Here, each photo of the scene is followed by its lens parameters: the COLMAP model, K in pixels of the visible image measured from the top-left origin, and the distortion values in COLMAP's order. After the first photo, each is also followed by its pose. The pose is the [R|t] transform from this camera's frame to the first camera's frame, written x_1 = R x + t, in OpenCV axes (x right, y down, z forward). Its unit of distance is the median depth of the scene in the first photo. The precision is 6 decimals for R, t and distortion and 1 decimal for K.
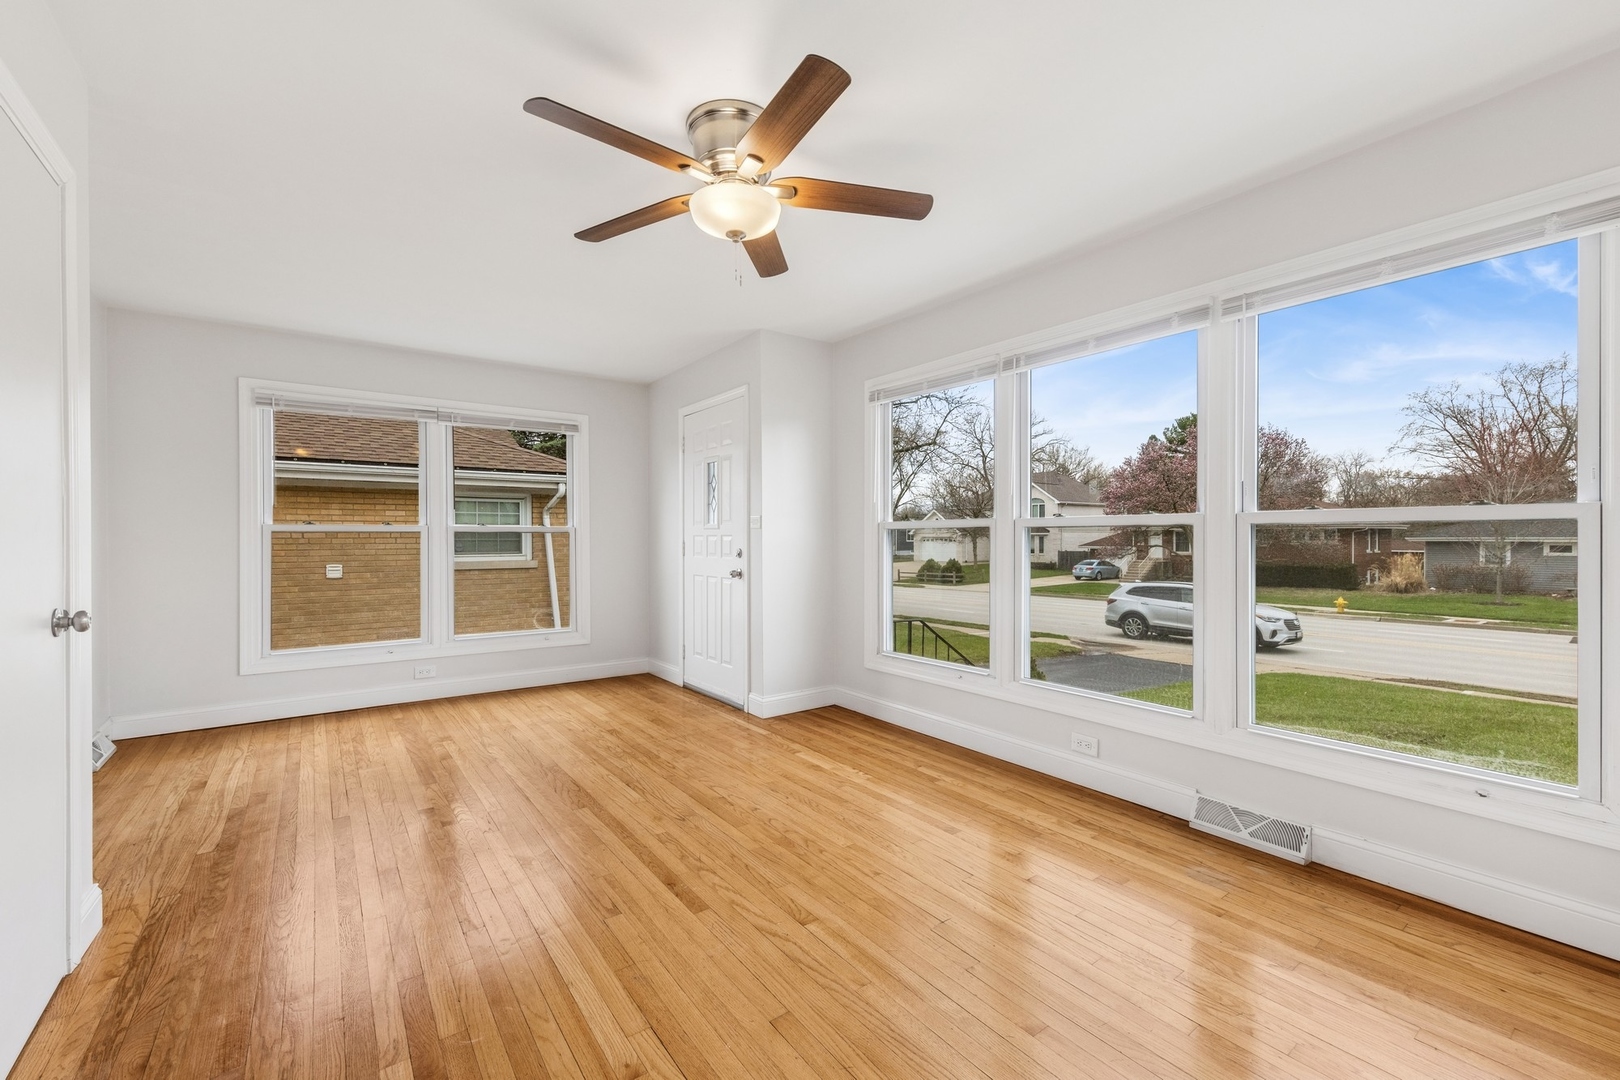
lens RADIAL K [[629.2, 0, 810.0], [0, 629.2, 540.0], [0, 0, 1]] dist [0.009913, 0.000082]
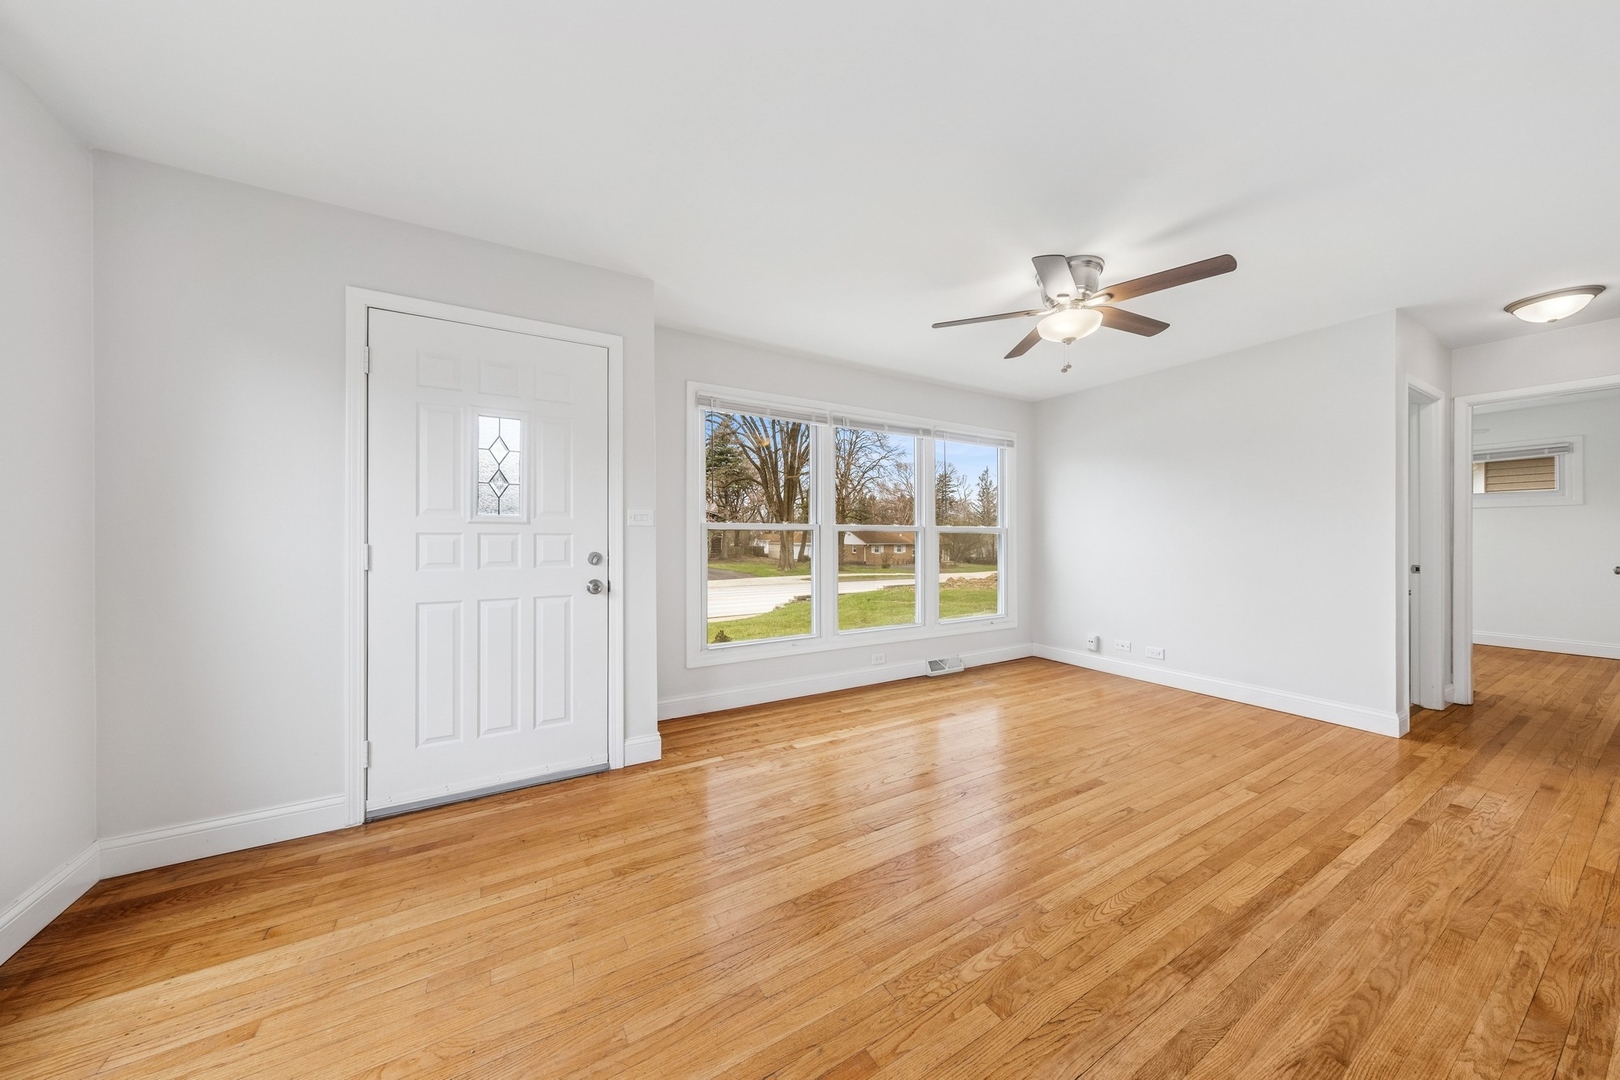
lens RADIAL K [[521.7, 0, 810.0], [0, 521.7, 540.0], [0, 0, 1]] dist [0.001610, 0.000007]
pose [[0.139578, -0.002324, 0.990208, -0.872909], [0.003906, 0.999991, 0.001796, 0.001401], [-0.990203, 0.003617, 0.139586, 0.875743]]
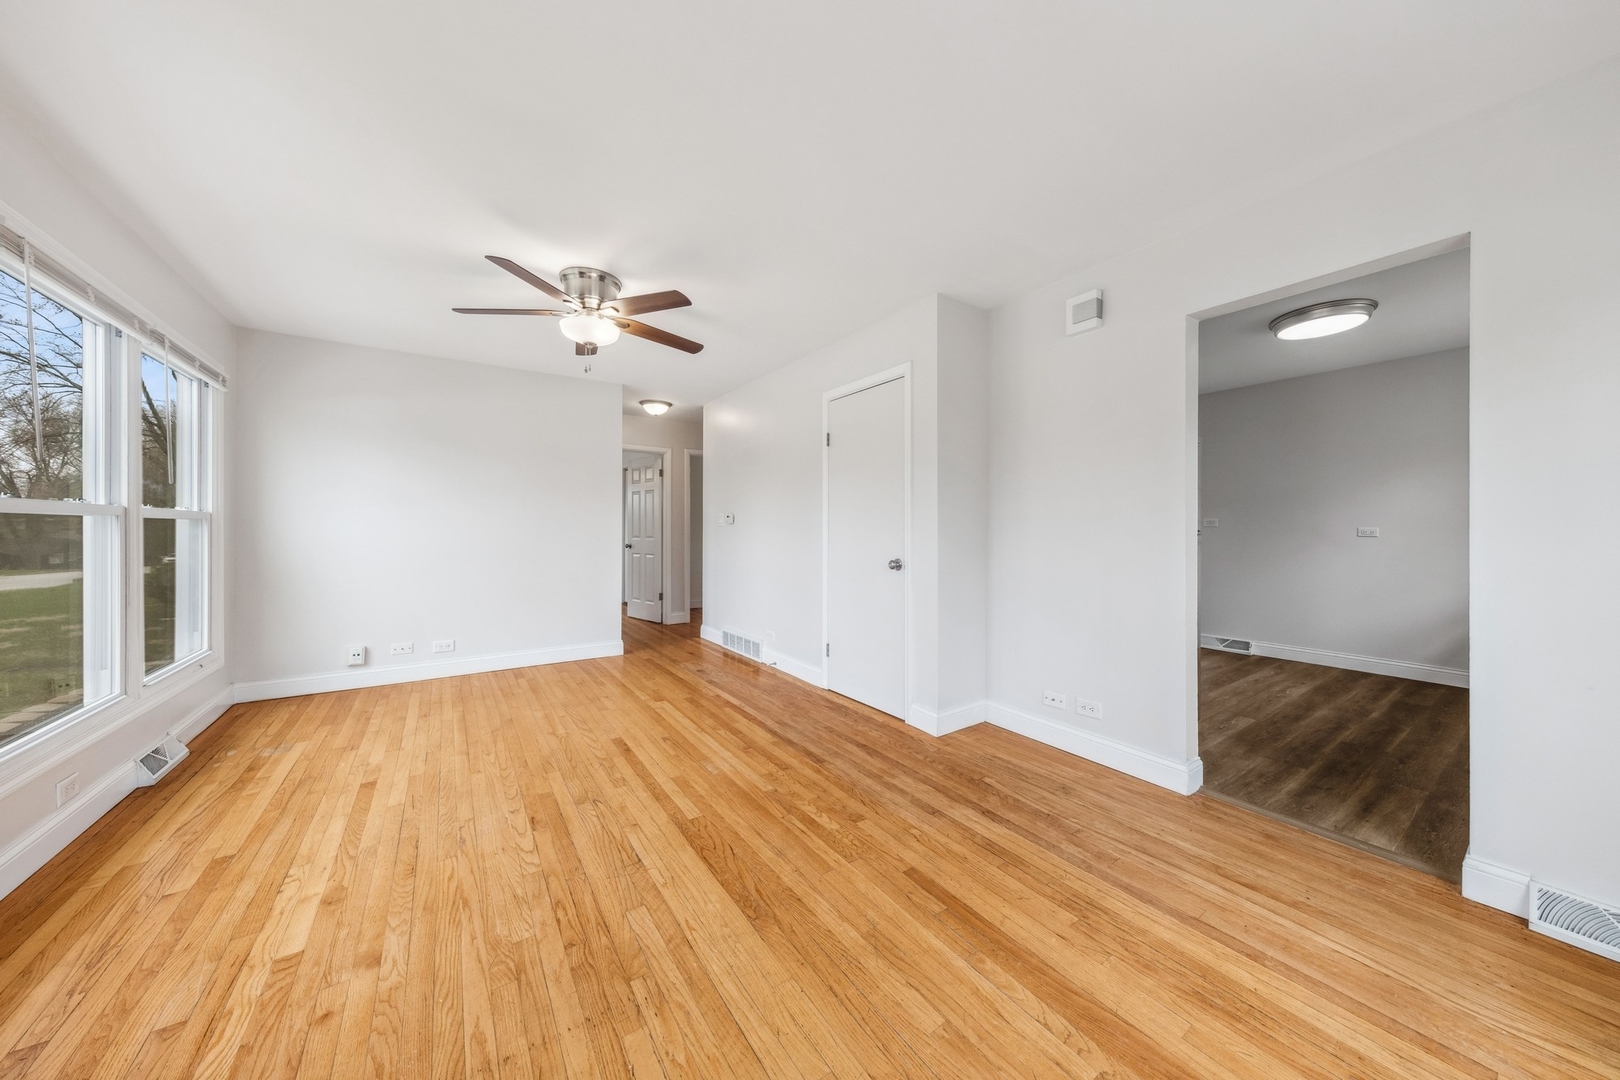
lens RADIAL K [[550.3, 0, 810.0], [0, 550.3, 540.0], [0, 0, 1]] dist [-0.000238, -0.000074]
pose [[-0.997552, -0.001340, 0.069912, -0.471037], [0.000284, 0.999730, 0.023217, 0.000306], [-0.069925, 0.023180, -0.997283, 1.429745]]
